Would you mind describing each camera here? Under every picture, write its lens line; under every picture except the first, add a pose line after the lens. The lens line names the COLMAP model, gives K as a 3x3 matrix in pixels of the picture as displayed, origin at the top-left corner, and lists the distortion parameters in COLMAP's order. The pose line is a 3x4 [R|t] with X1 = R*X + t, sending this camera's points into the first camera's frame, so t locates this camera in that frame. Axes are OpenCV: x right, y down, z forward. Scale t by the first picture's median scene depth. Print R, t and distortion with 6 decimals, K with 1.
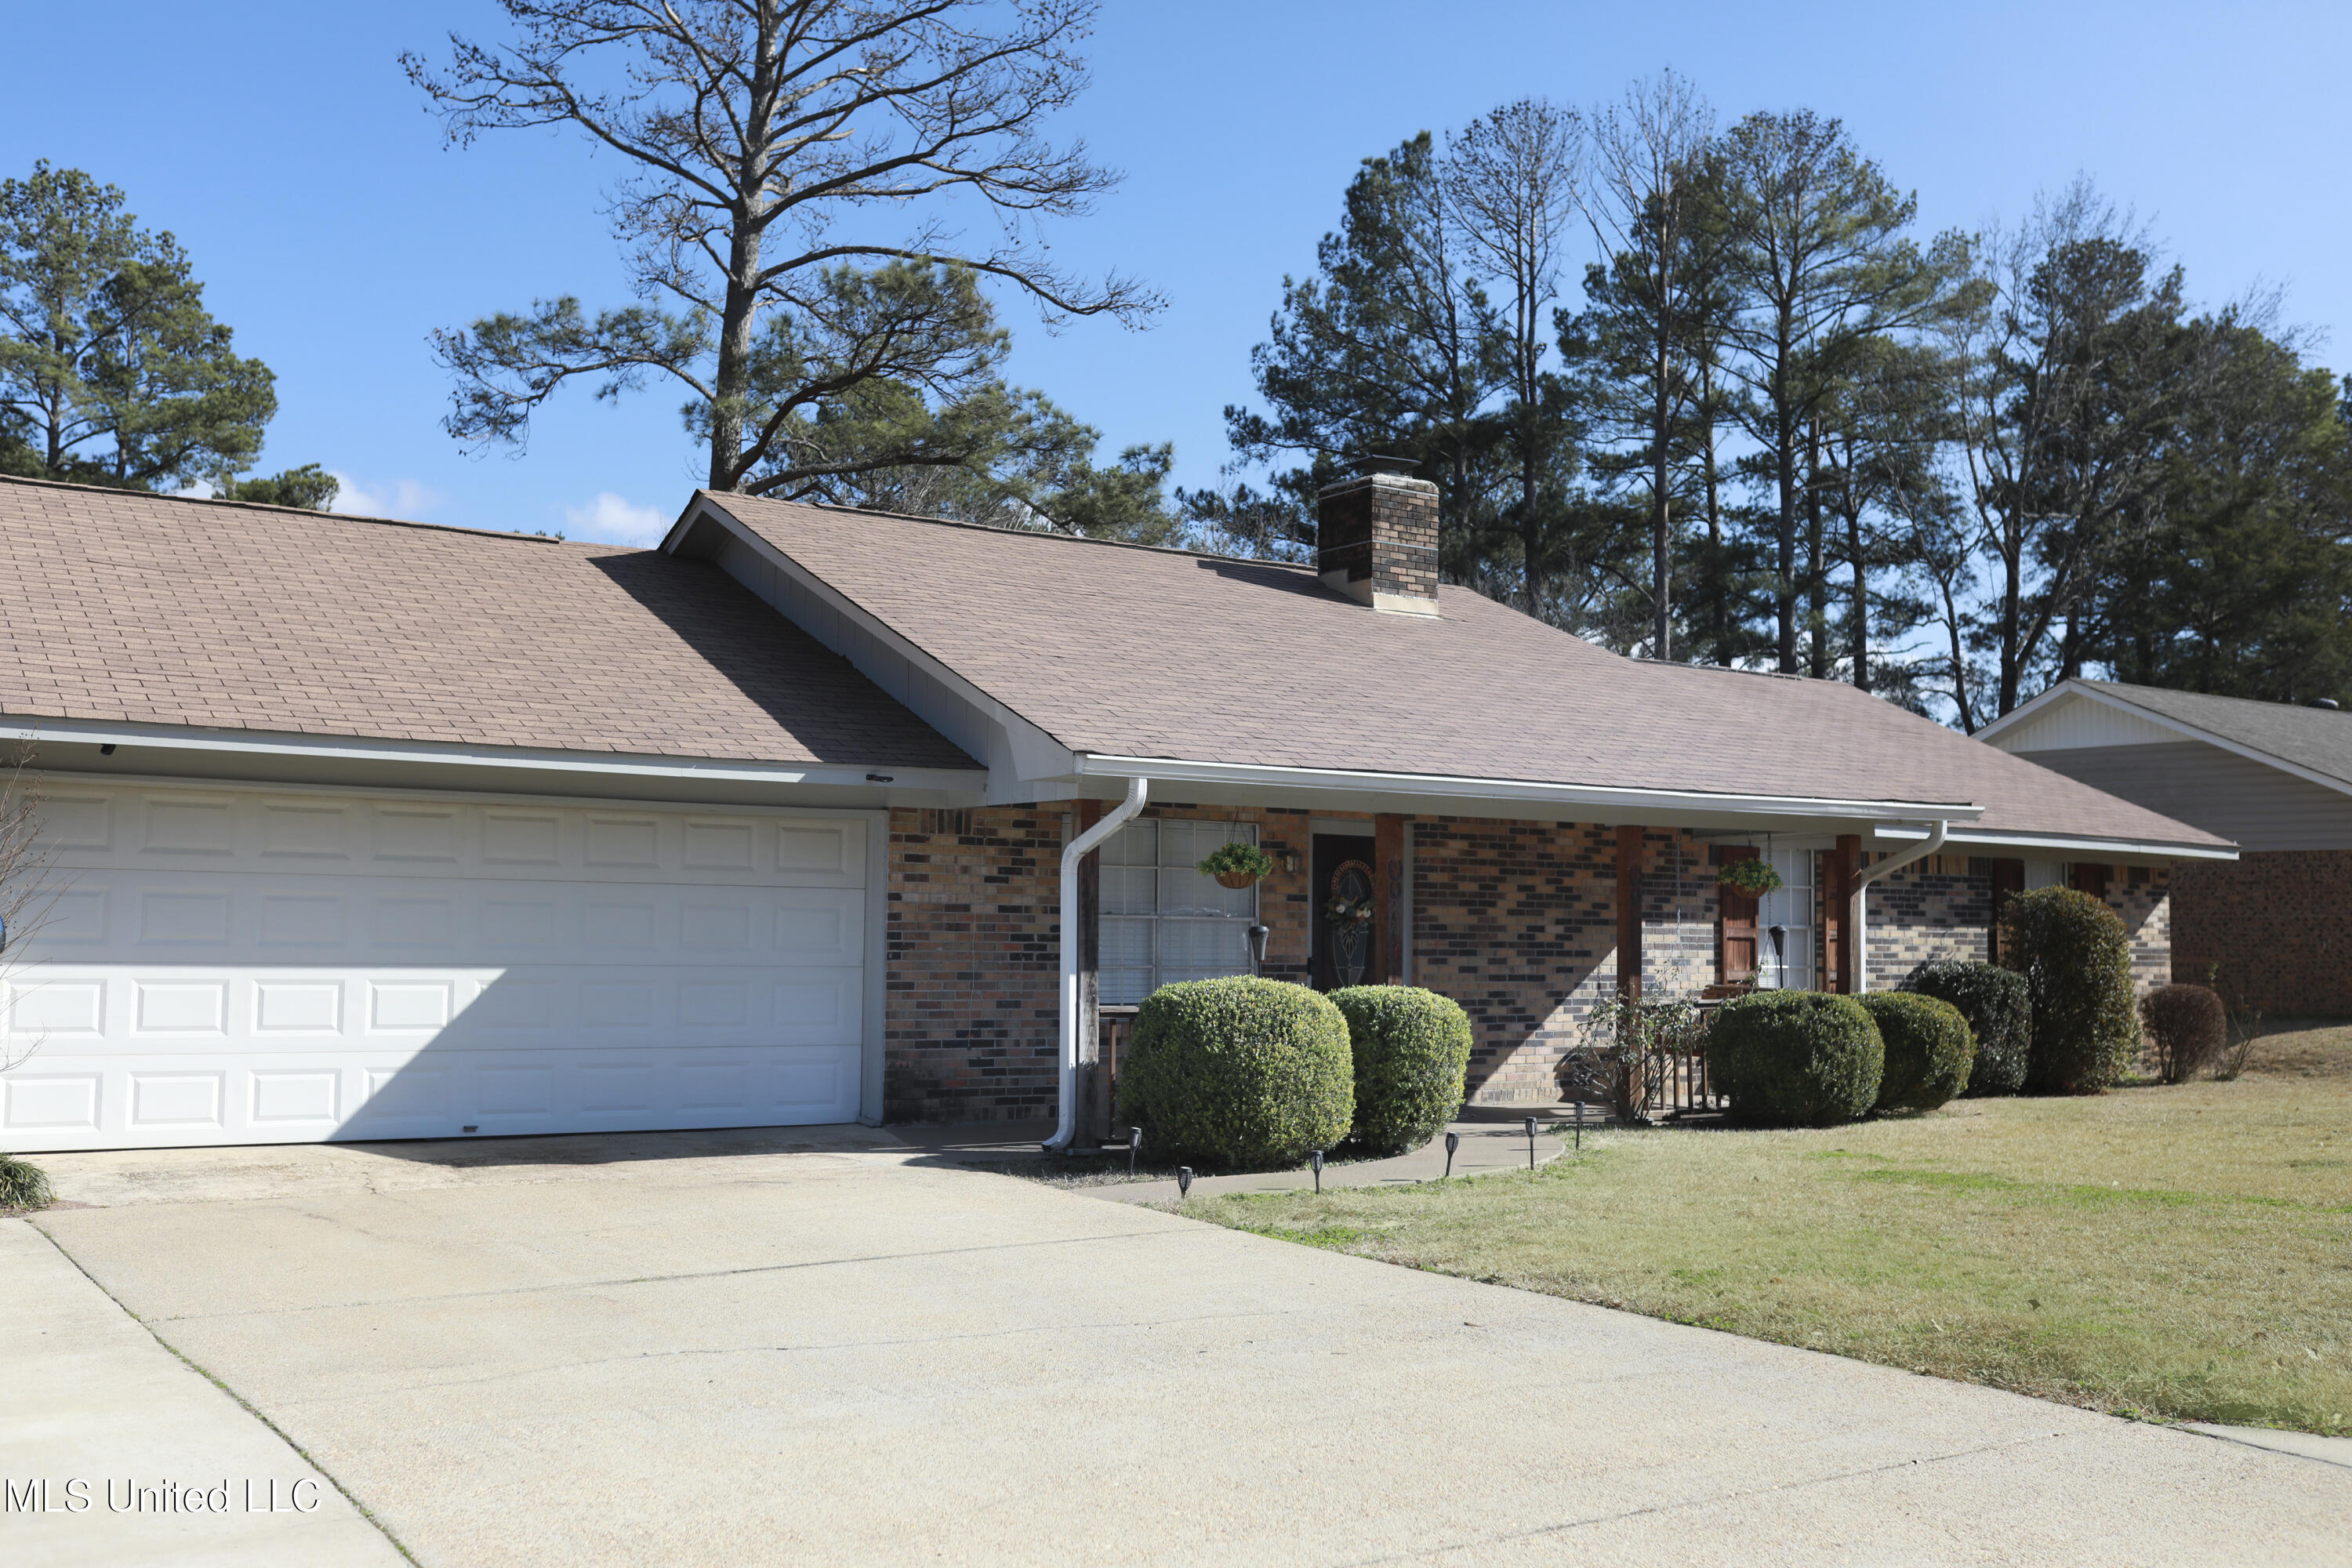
lens RADIAL K [[2333.7, 0, 1176.0], [0, 2333.7, 784.0], [0, 0, 1]] dist [-0.048080, 0.036379]
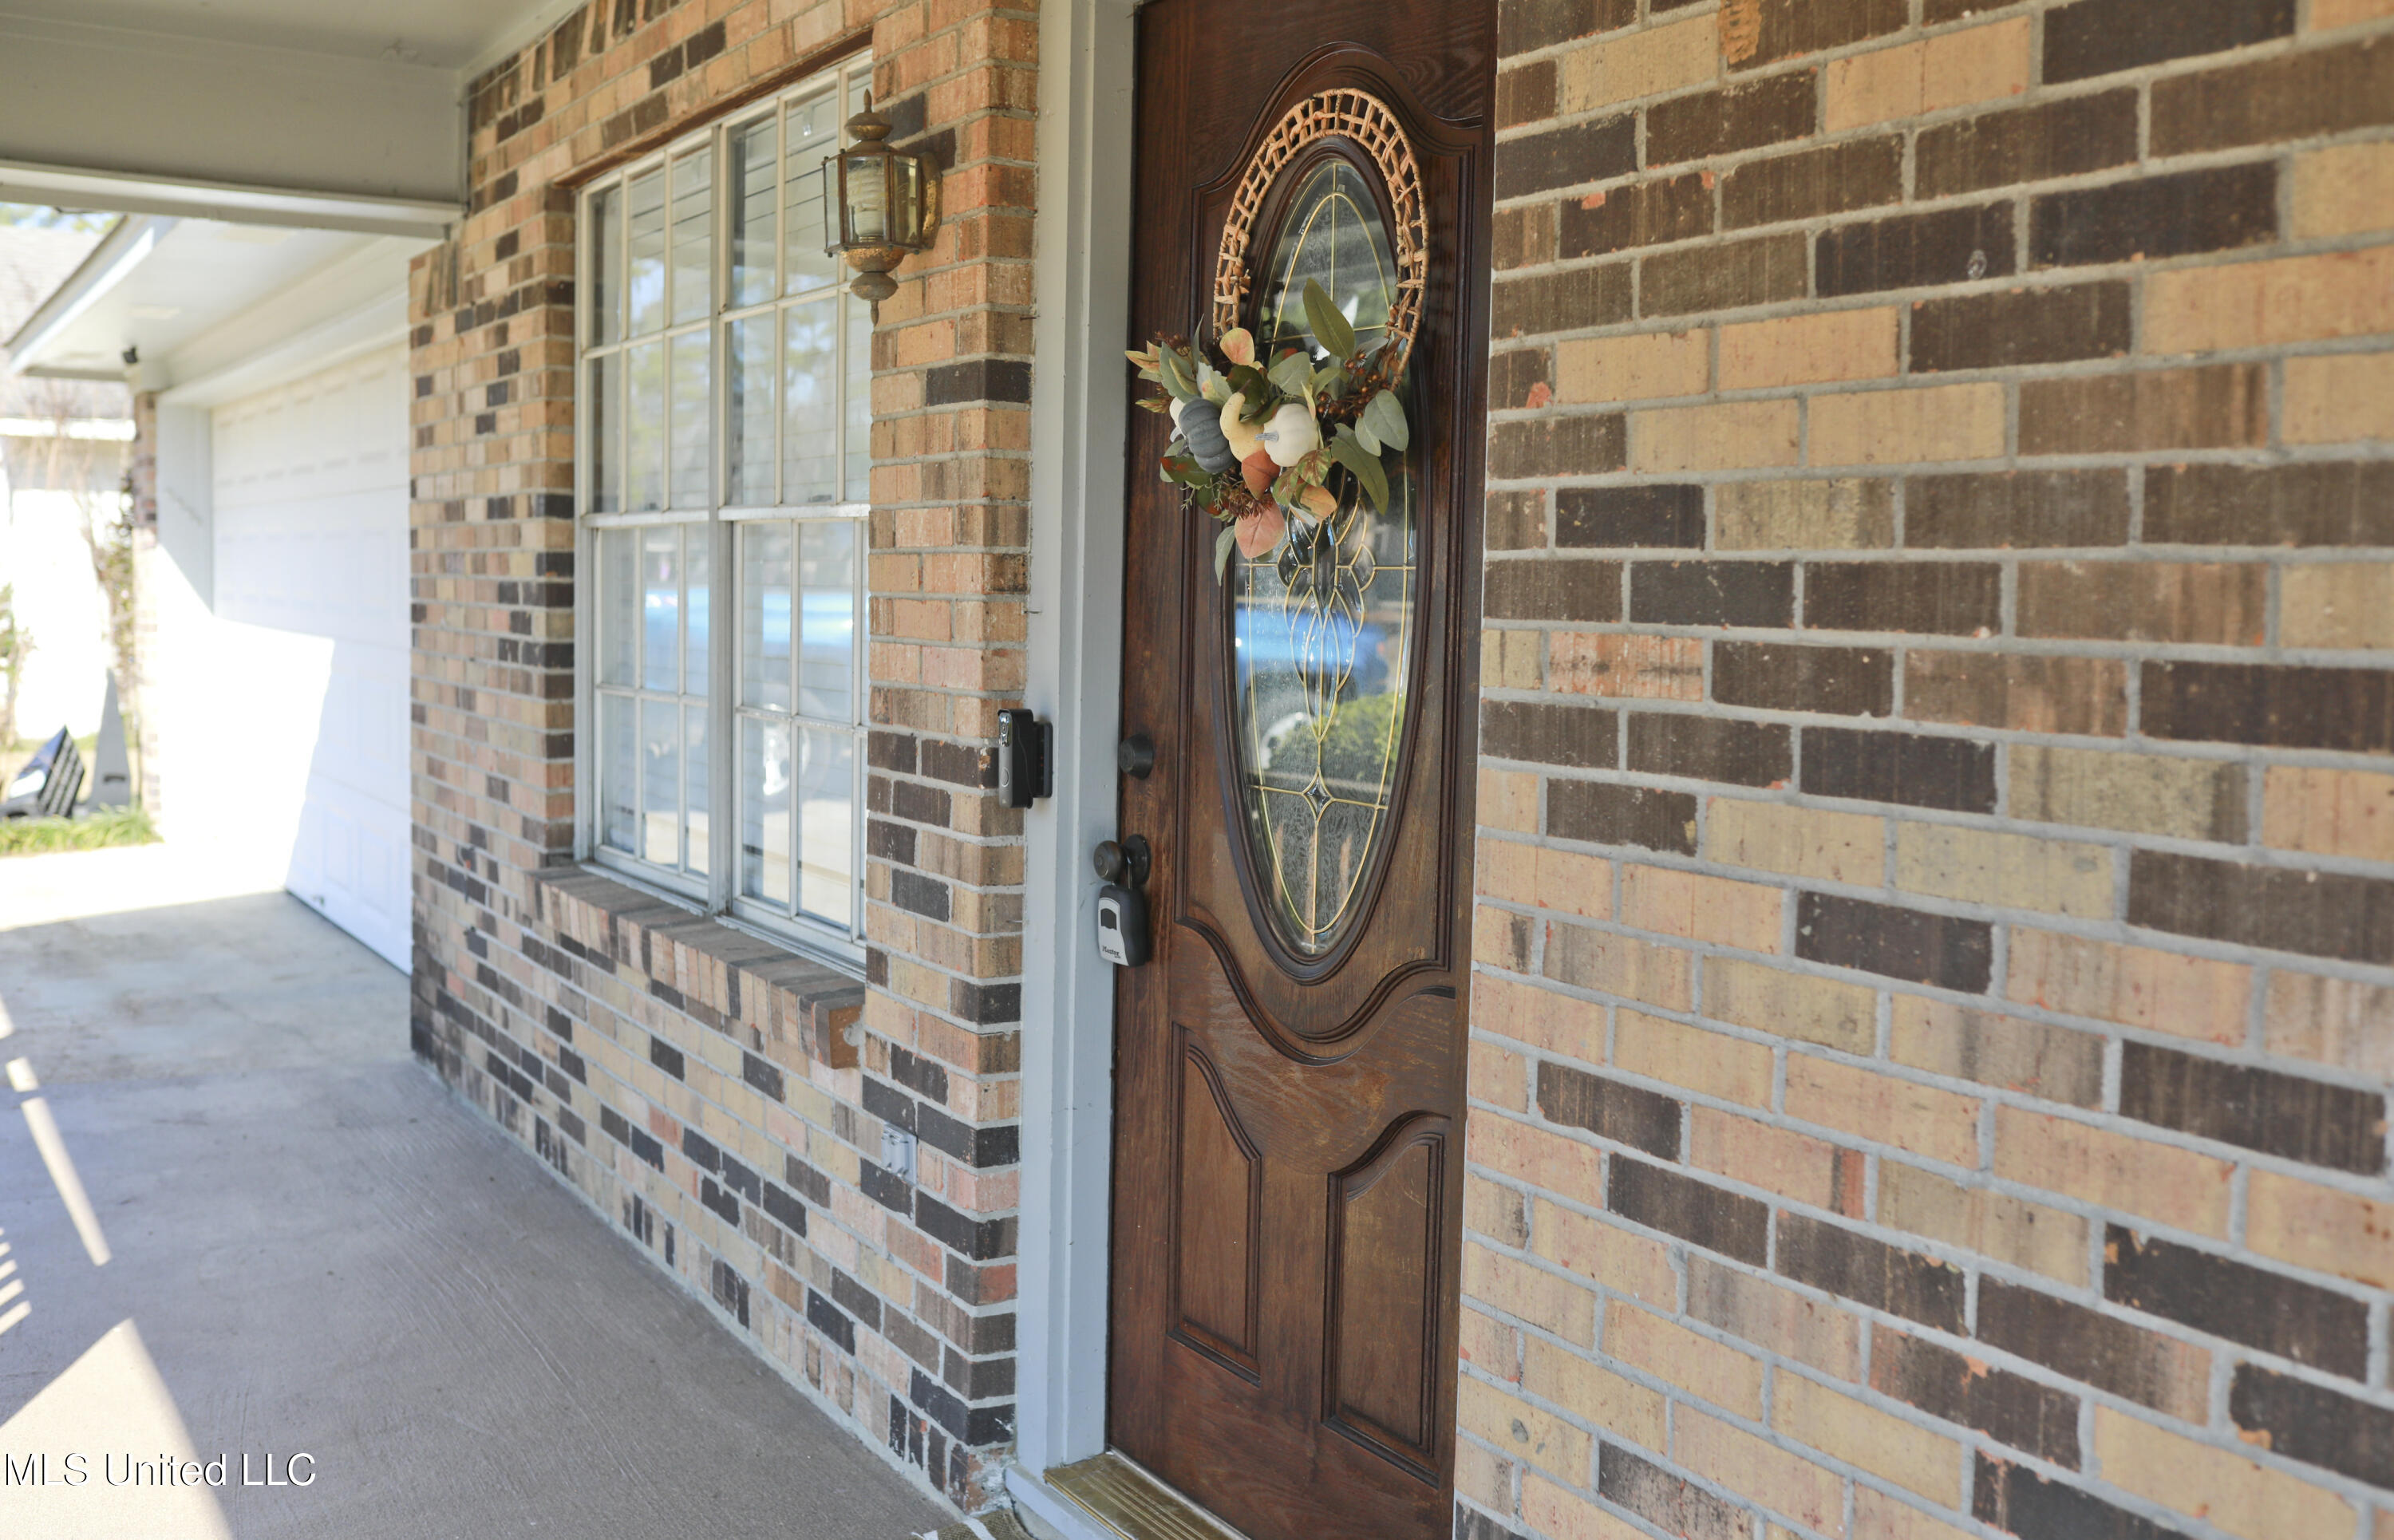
lens RADIAL K [[2255.9, 0, 1197.0], [0, 2255.9, 770.0], [0, 0, 1]] dist [-0.045177, 0.000915]
pose [[-0.036961, 0.069895, -0.996869, 0.221191], [0.046089, 0.996609, 0.068168, 0.065237], [0.998253, -0.043425, -0.040057, 0.982165]]
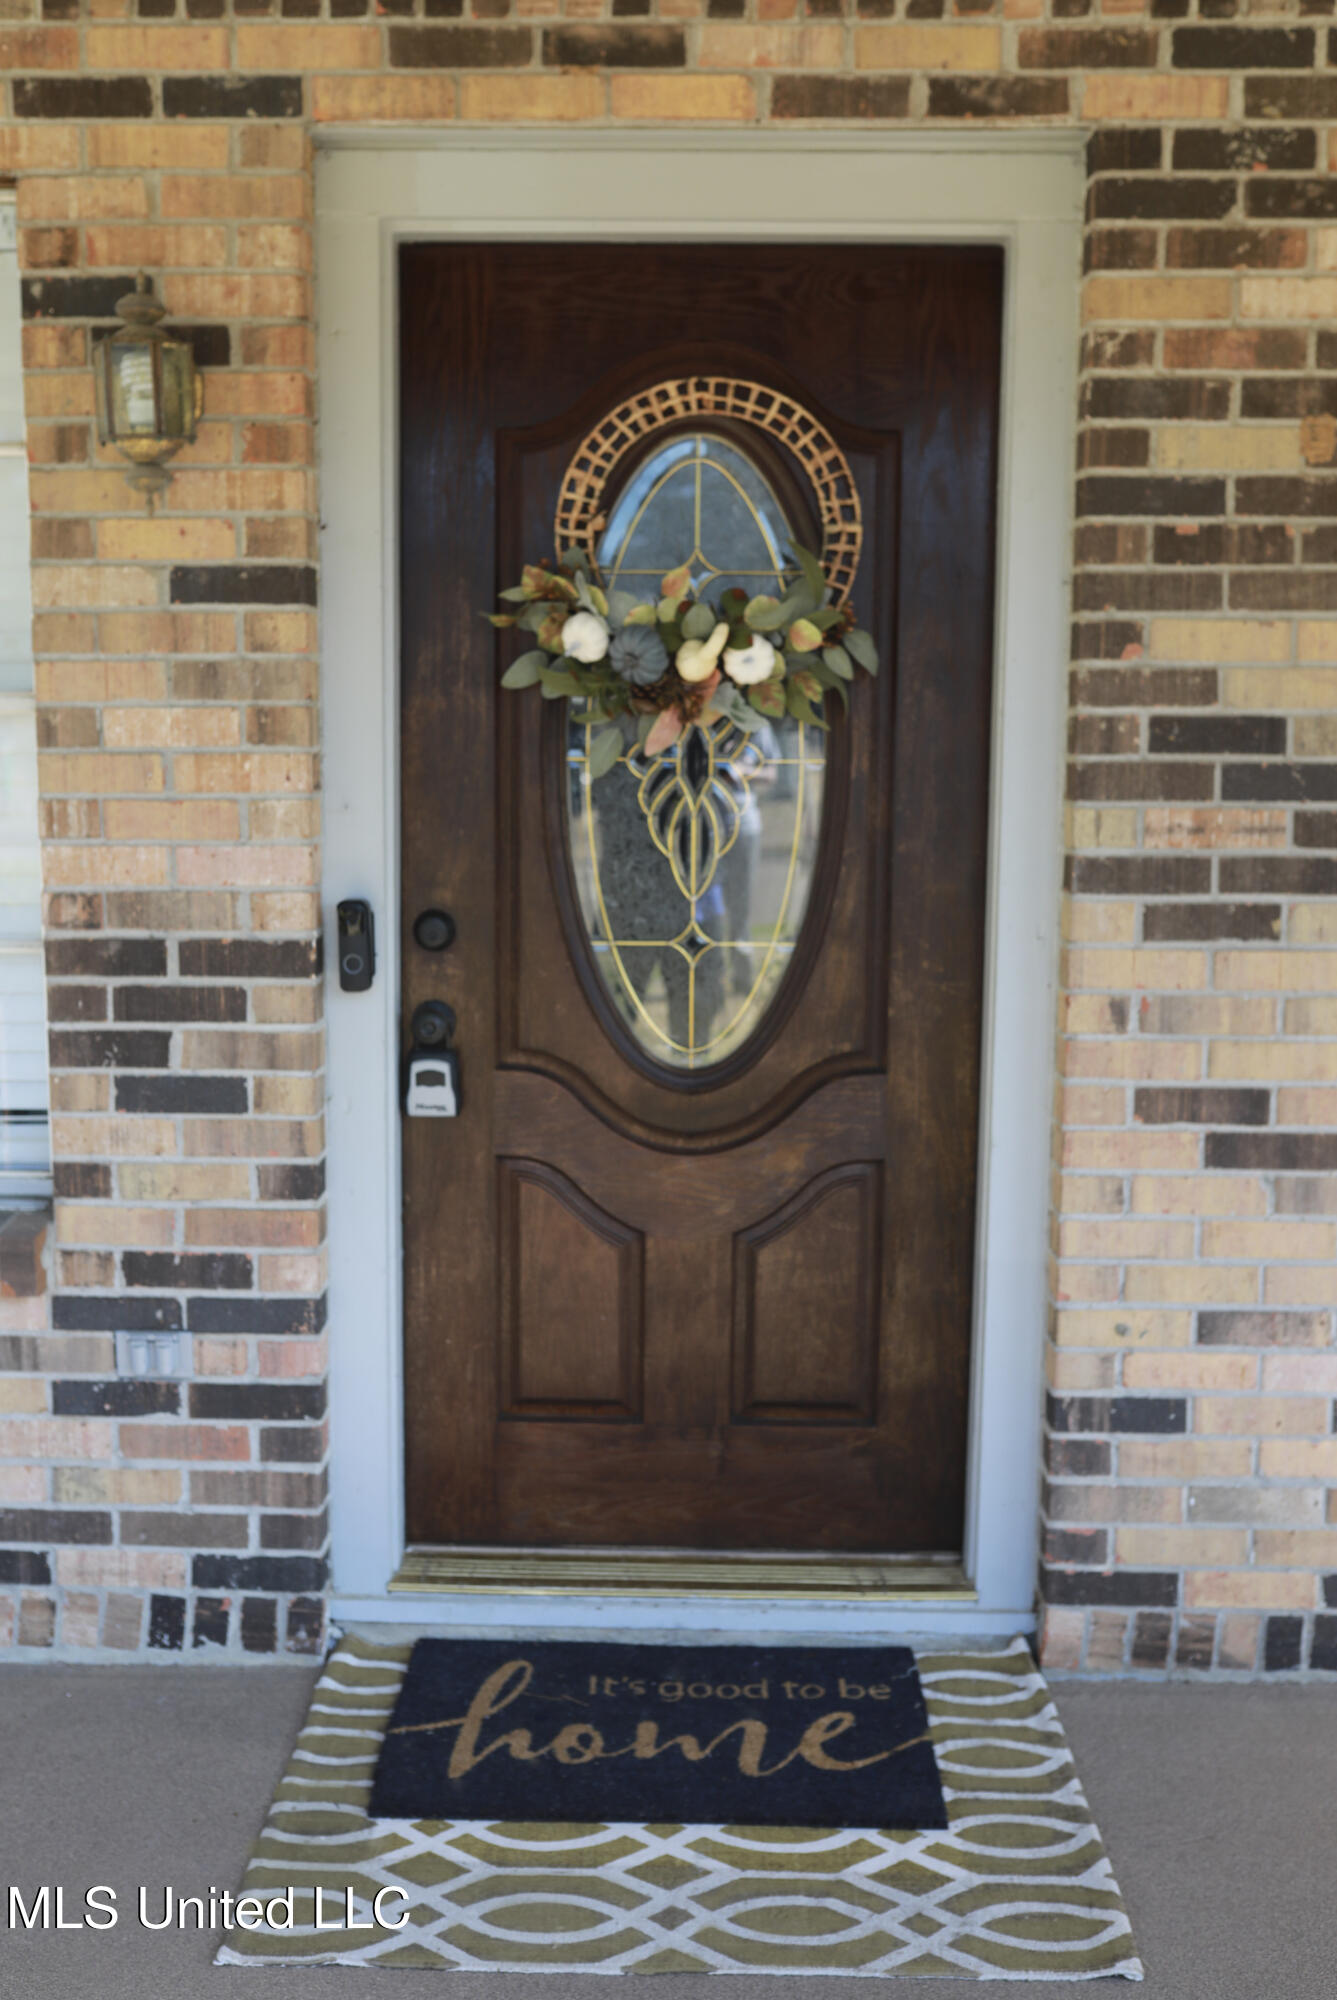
lens RADIAL K [[1984.5, 0, 668.5], [0, 1984.5, 1000.0], [0, 0, 1]] dist [-0.048080, 0.036379]
pose [[0.815260, 0.073099, -0.574462, 0.165976], [0.045035, 0.980994, 0.188742, 0.050954], [0.577341, -0.179745, 0.796473, 0.851150]]
